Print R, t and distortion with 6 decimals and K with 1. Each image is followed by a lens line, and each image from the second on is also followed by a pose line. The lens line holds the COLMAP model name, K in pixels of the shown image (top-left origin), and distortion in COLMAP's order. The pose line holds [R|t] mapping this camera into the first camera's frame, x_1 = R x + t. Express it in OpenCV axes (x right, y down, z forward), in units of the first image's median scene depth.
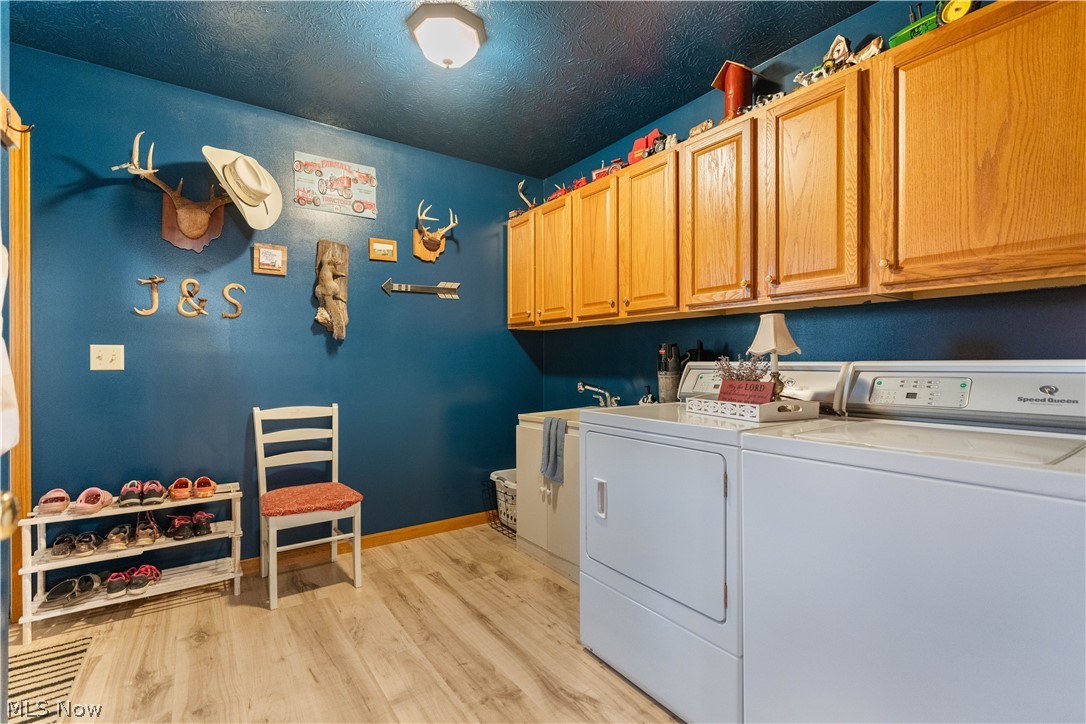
lens RADIAL K [[489.8, 0, 543.3], [0, 489.8, 361.9], [0, 0, 1]] dist [-0.006435, 0.003104]
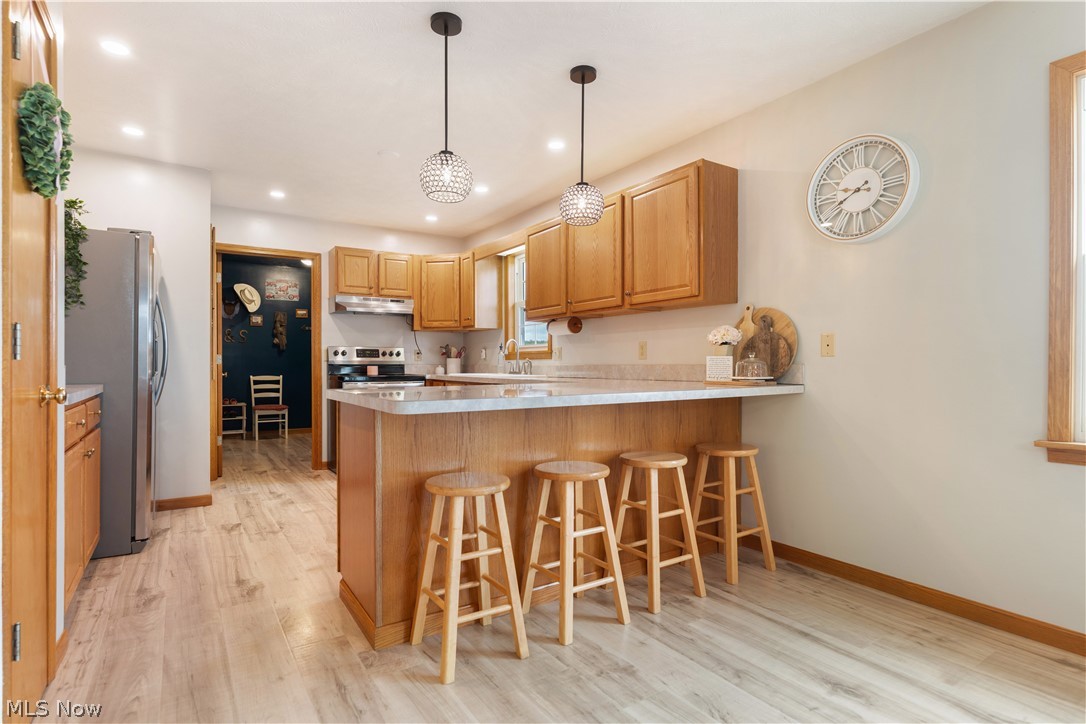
lens RADIAL K [[555.6, 0, 541.4], [0, 555.6, 366.8], [0, 0, 1]] dist [-0.001613, 0.000656]
pose [[0.999067, 0.004442, -0.042958, 1.152954], [-0.004342, 0.999988, 0.002414, 0.030933], [0.042968, -0.002225, 0.999074, -2.007286]]
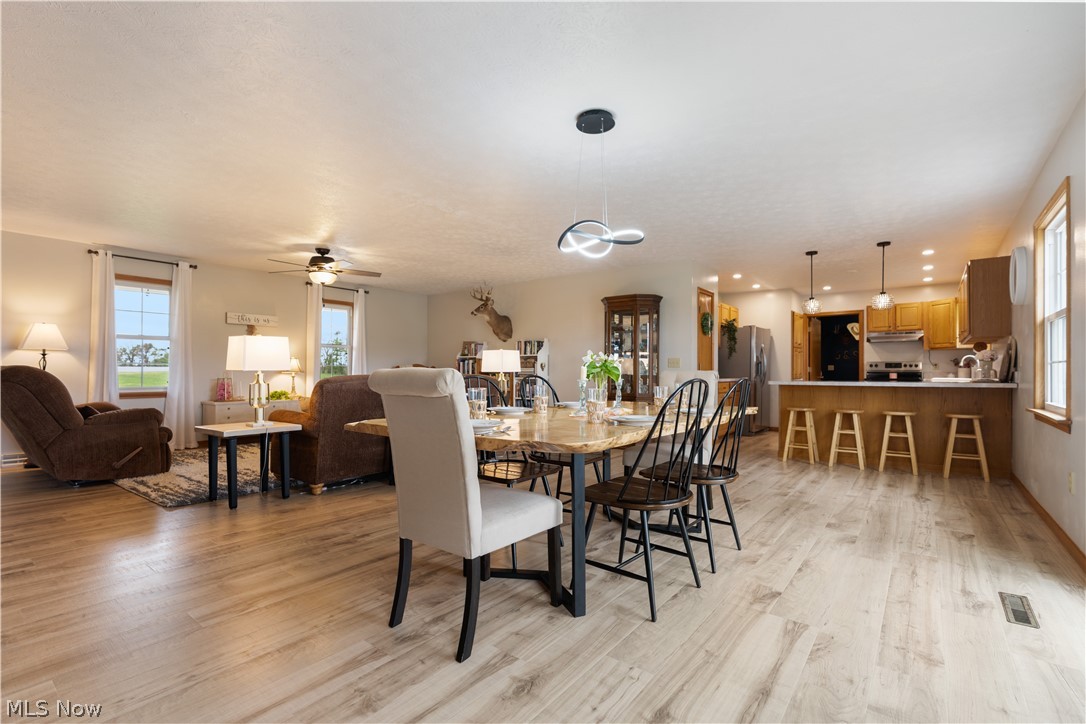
lens RADIAL K [[489.8, 0, 547.9], [0, 489.8, 370.0], [0, 0, 1]] dist [-0.006435, 0.003104]
pose [[0.290472, 0.001528, -0.956882, 2.800888], [-0.006753, 0.999977, -0.000454, 0.033070], [0.956860, 0.006593, 0.290476, -2.959158]]
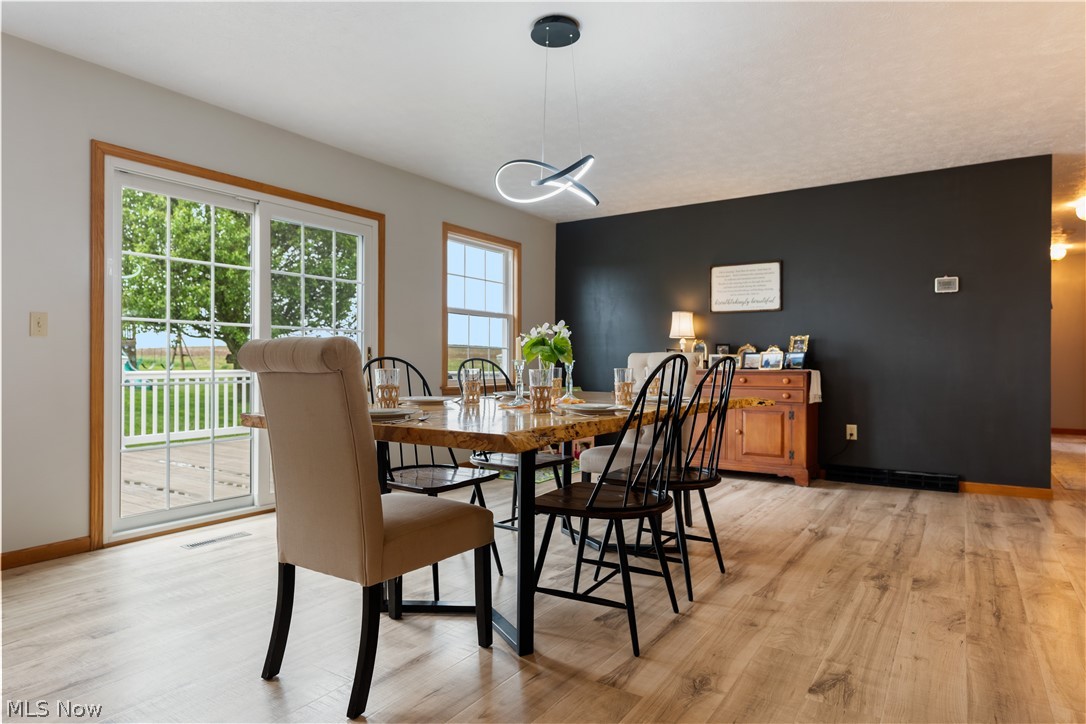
lens RADIAL K [[633.7, 0, 538.5], [0, 633.7, 365.3], [0, 0, 1]] dist [-0.008517, 0.004327]
pose [[-0.352580, -0.002658, 0.935778, 0.766307], [0.000537, 0.999995, 0.003043, 0.058303], [-0.935781, 0.001576, -0.352577, -2.128470]]
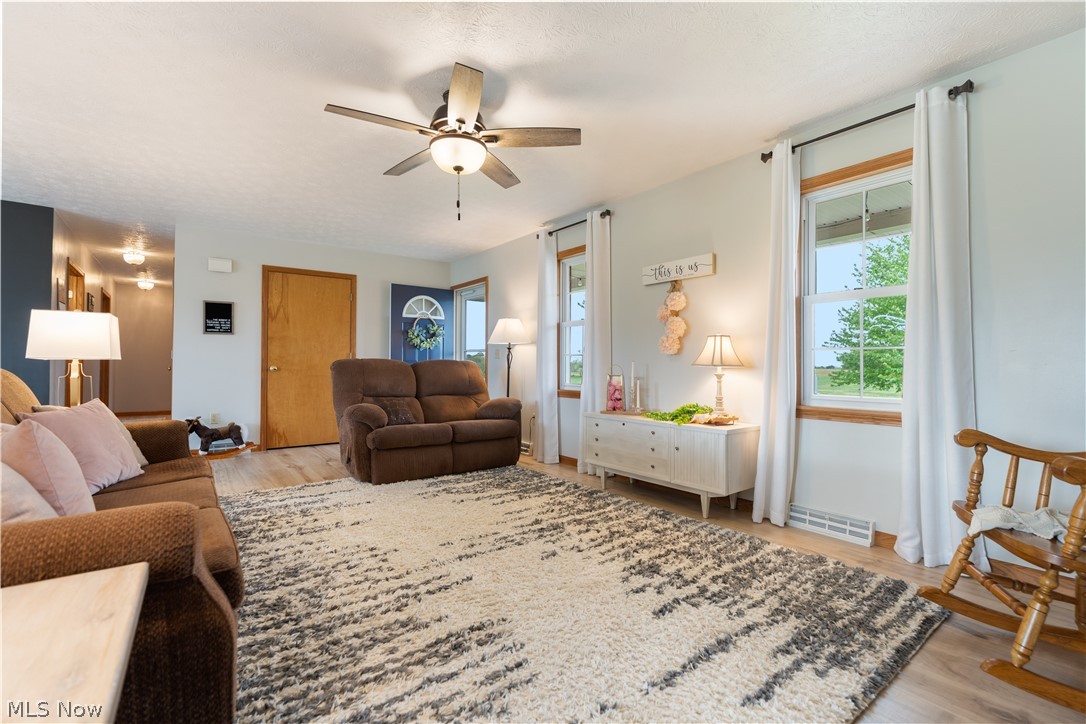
lens RADIAL K [[489.8, 0, 549.2], [0, 489.8, 360.7], [0, 0, 1]] dist [-0.006435, 0.003104]
pose [[-0.999428, -0.000839, -0.033820, 0.146559], [-0.000599, 0.999975, -0.007115, 0.048999], [0.033825, -0.007091, -0.999403, -2.238587]]
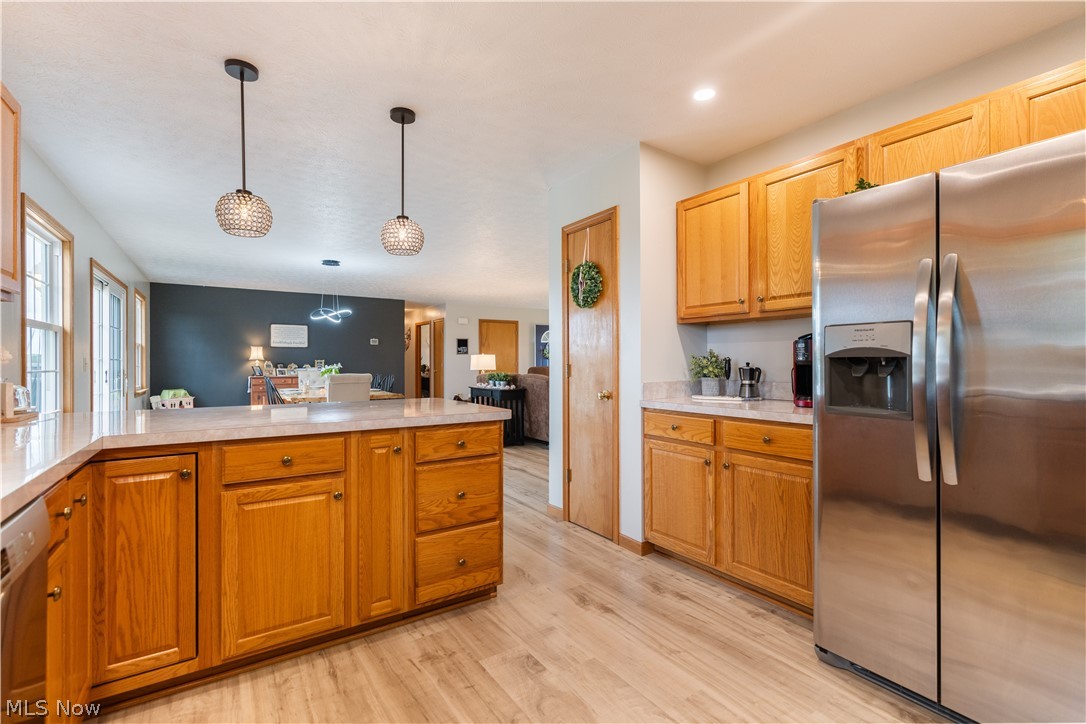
lens RADIAL K [[489.8, 0, 546.7], [0, 489.8, 360.2], [0, 0, 1]] dist [-0.006435, 0.003104]
pose [[-0.999644, 0.005817, 0.026048, 0.631739], [0.005807, 0.999983, -0.000458, -0.019781], [-0.026050, -0.000306, -0.999661, -0.089934]]
